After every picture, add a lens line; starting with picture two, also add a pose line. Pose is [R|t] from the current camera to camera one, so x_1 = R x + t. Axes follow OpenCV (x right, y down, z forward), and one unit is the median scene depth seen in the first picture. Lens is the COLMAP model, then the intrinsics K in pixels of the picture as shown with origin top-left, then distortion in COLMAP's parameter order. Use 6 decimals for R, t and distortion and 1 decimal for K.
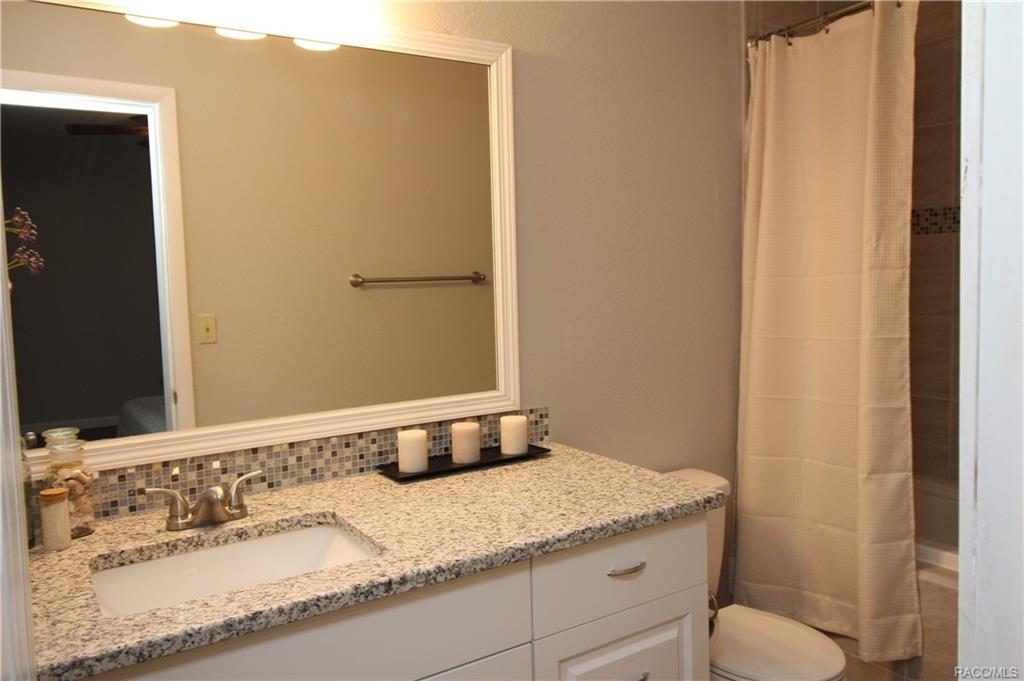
lens RADIAL K [[796.5, 0, 511.0], [0, 796.5, 341.4], [0, 0, 1]] dist [0.016804, -0.009536]
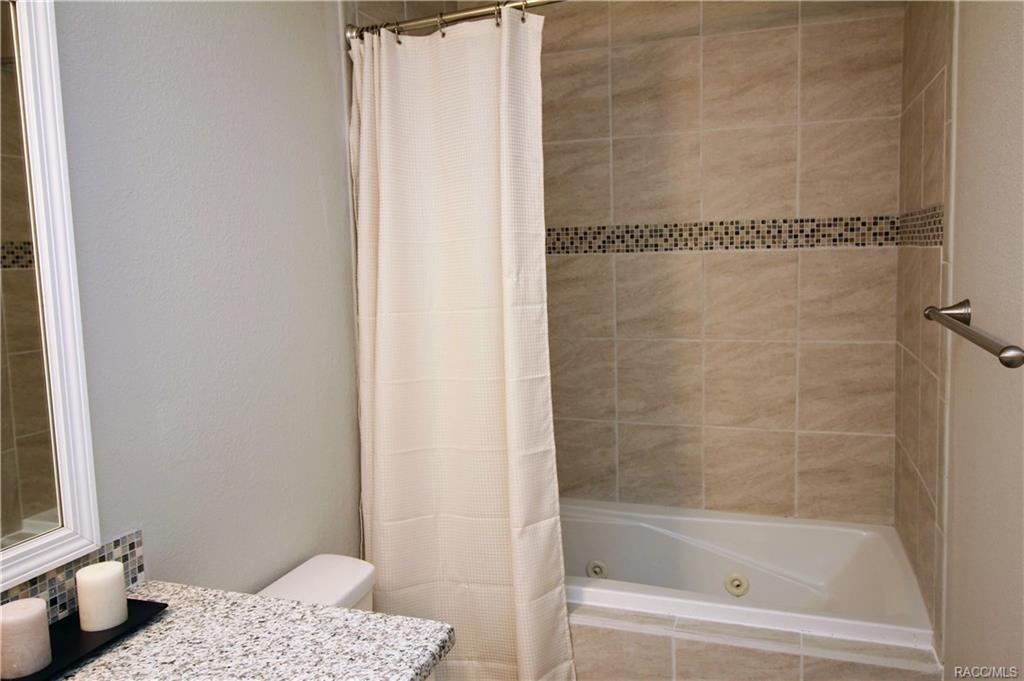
lens RADIAL K [[796.5, 0, 515.6], [0, 796.5, 335.2], [0, 0, 1]] dist [0.016804, -0.009536]
pose [[0.797965, -0.067685, 0.598891, -0.094536], [0.064108, 0.997569, 0.027325, -0.080102], [-0.599285, 0.016589, 0.800364, 0.266452]]
